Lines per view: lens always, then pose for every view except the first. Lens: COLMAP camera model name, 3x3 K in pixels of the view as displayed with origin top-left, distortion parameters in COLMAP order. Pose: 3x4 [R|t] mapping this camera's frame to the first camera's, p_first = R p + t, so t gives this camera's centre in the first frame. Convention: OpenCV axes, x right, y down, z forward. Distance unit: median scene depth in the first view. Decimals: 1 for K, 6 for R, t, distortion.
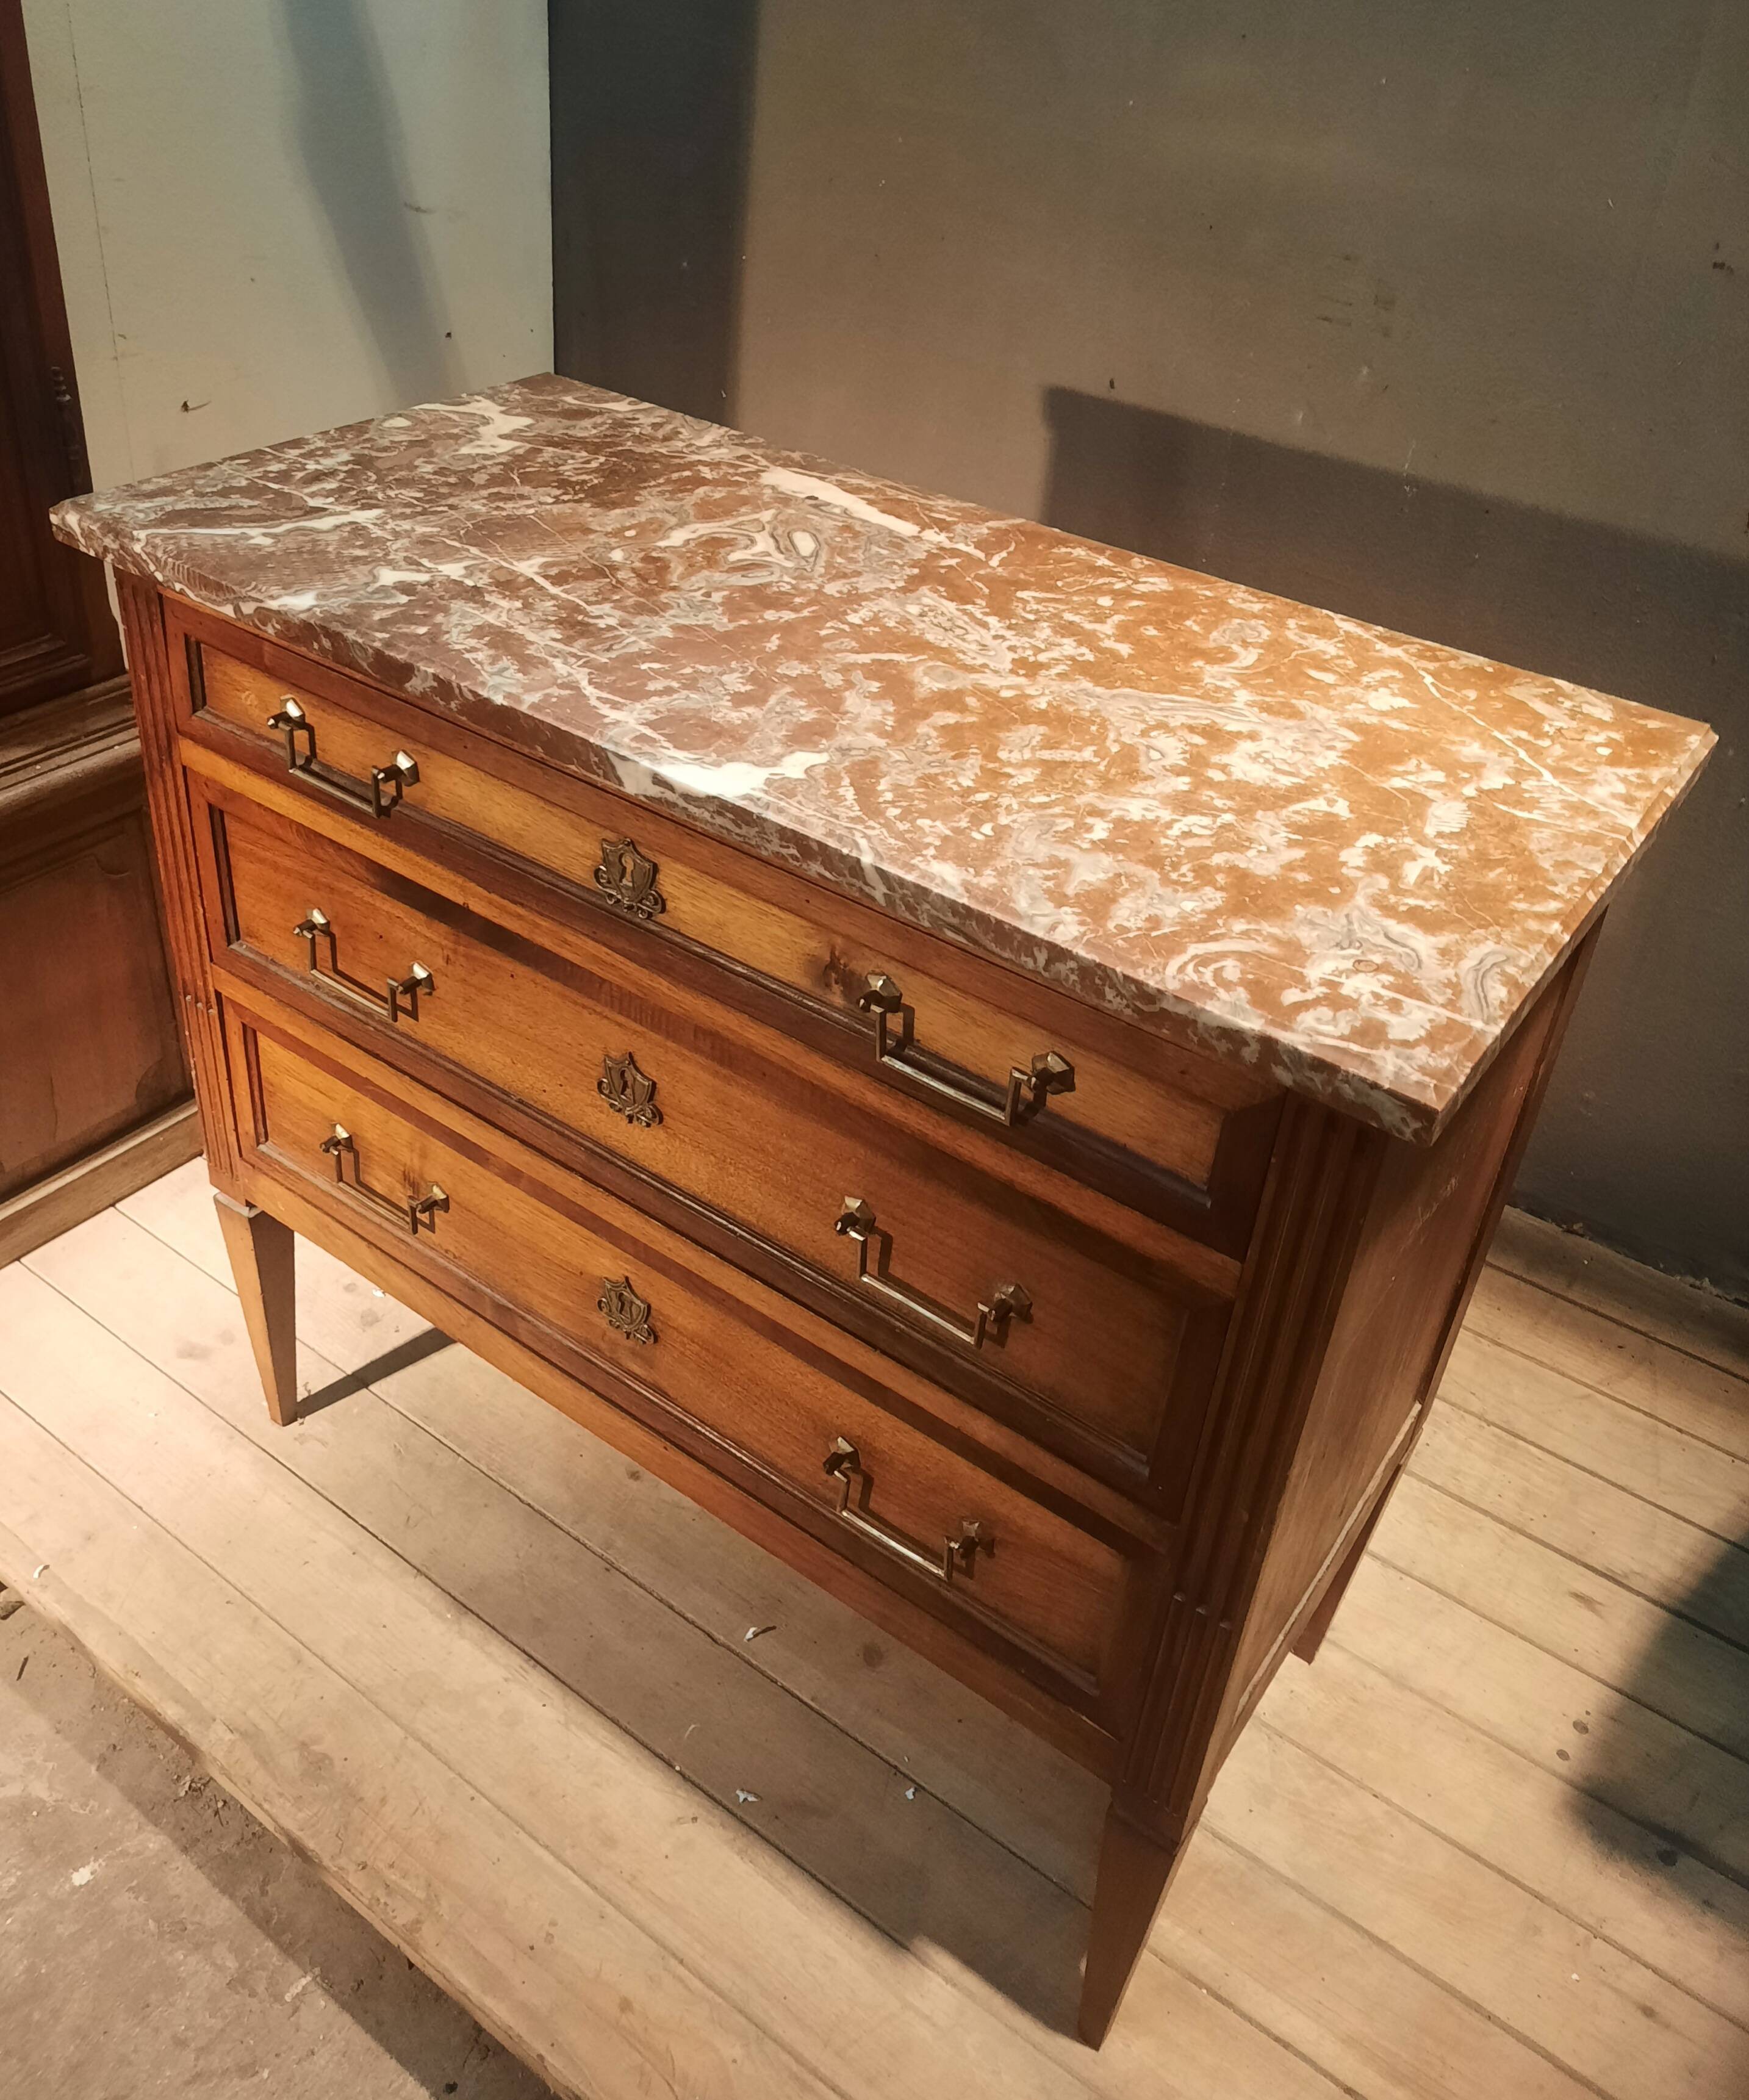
lens RADIAL K [[1809.0, 0, 838.2], [0, 1809.0, 924.6], [0, 0, 1]] dist [0.035585, -0.028354]
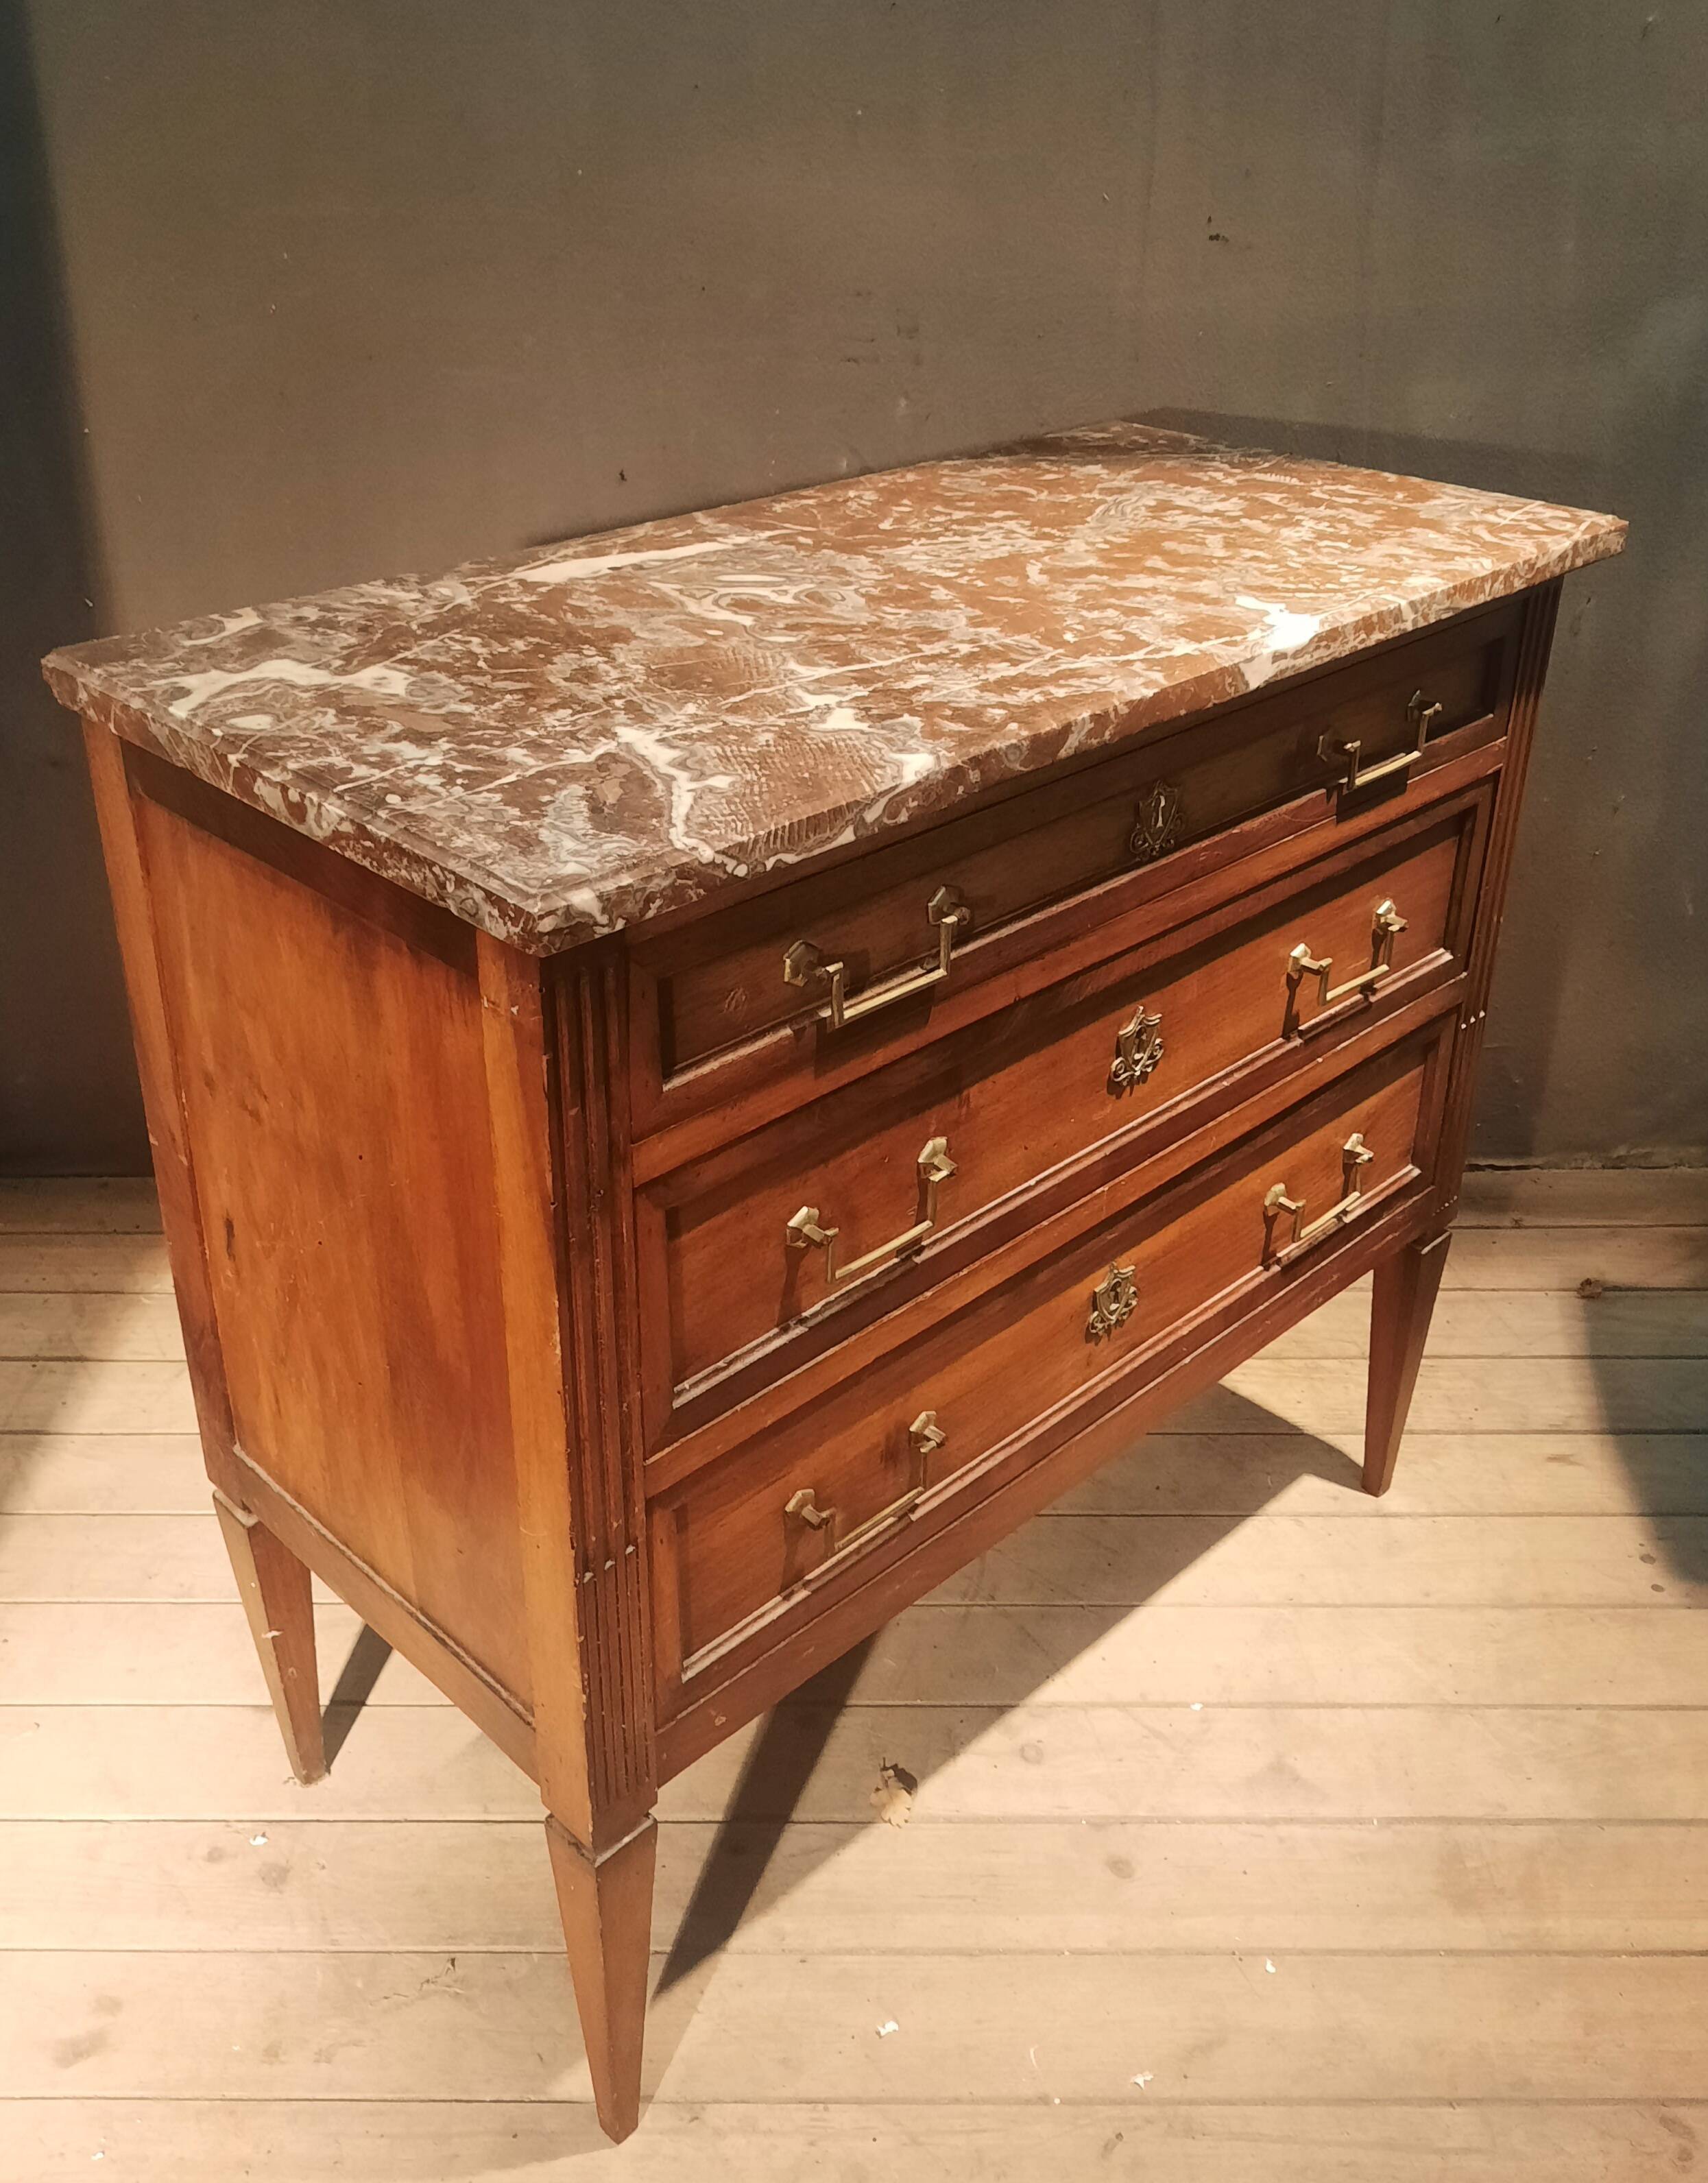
lens RADIAL K [[2015.2, 0, 868.4], [0, 2015.2, 958.6], [0, 0, 1]] dist [0.028207, 0.000000]
pose [[0.158100, -0.497644, 0.852851, -1.036287], [0.535508, 0.768876, 0.349372, -0.405755], [-0.829600, 0.401473, 0.388052, 0.644815]]
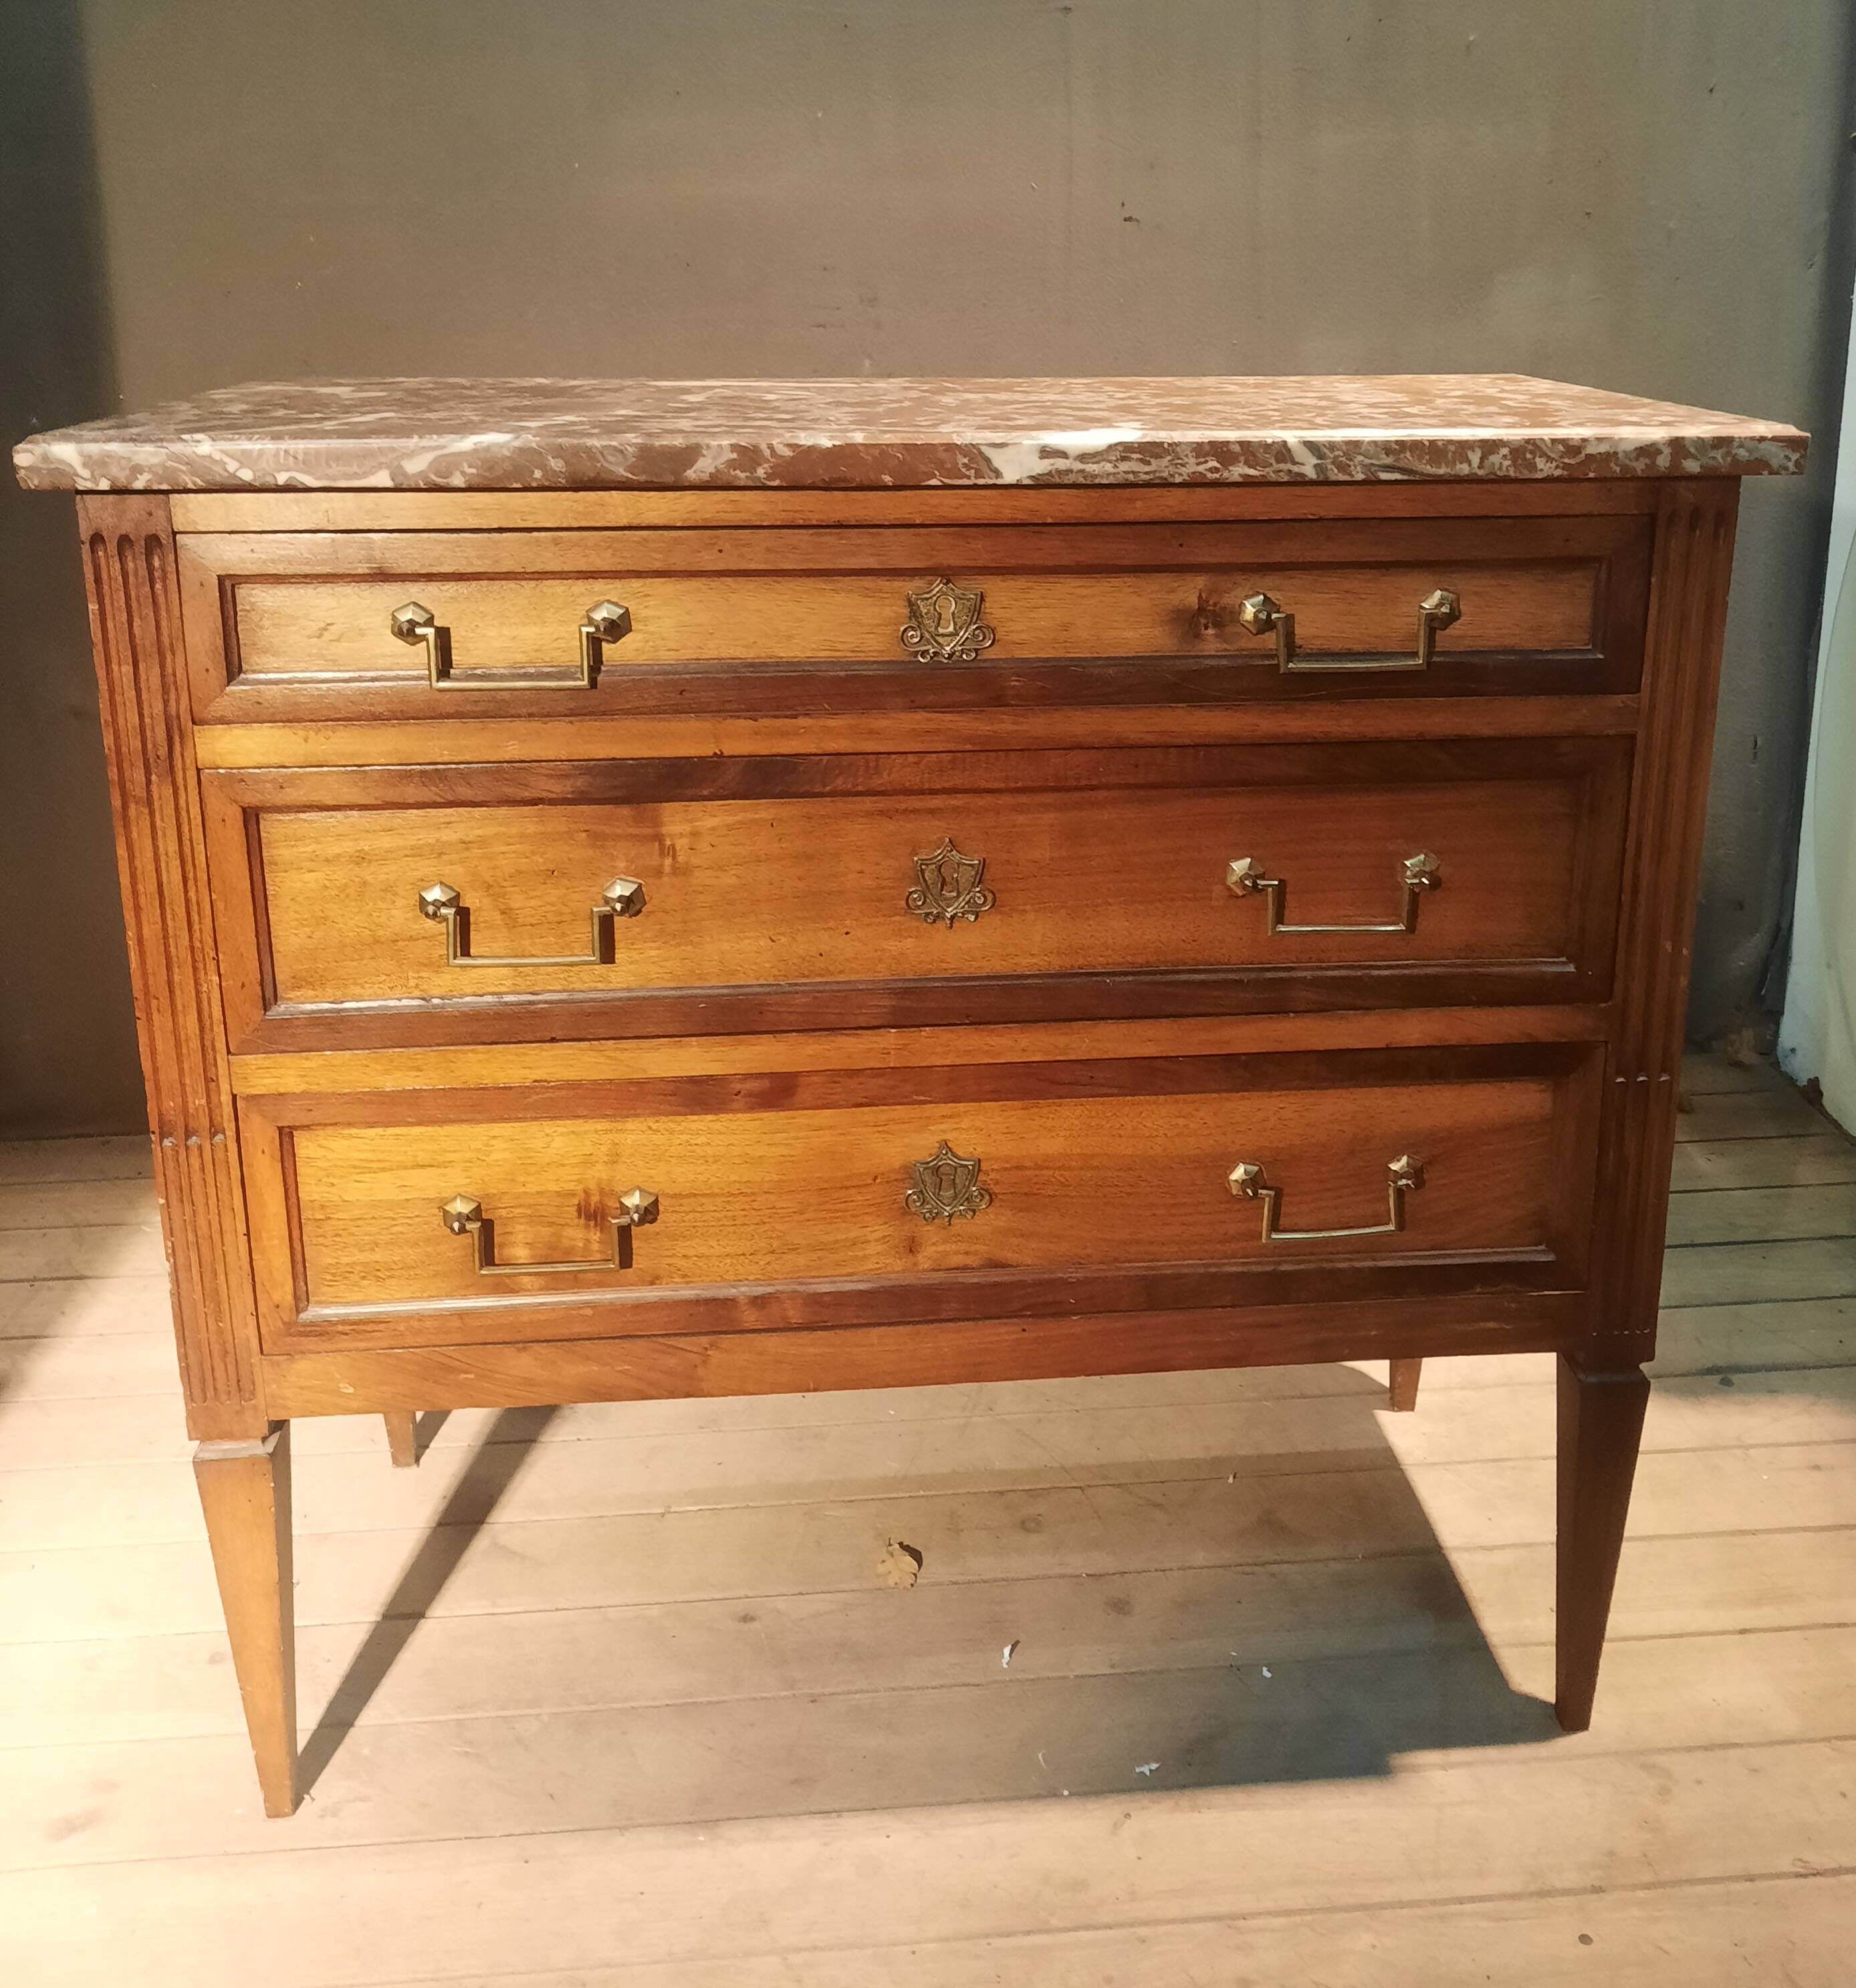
lens RADIAL K [[1983.9, 0, 1029.8], [0, 1983.9, 795.4], [0, 0, 1]] dist [0.029893, 0.000000]
pose [[0.739093, -0.240896, 0.629055, -0.692280], [0.403143, 0.906340, -0.126581, 0.188675], [-0.539646, 0.347154, 0.766985, 0.169873]]
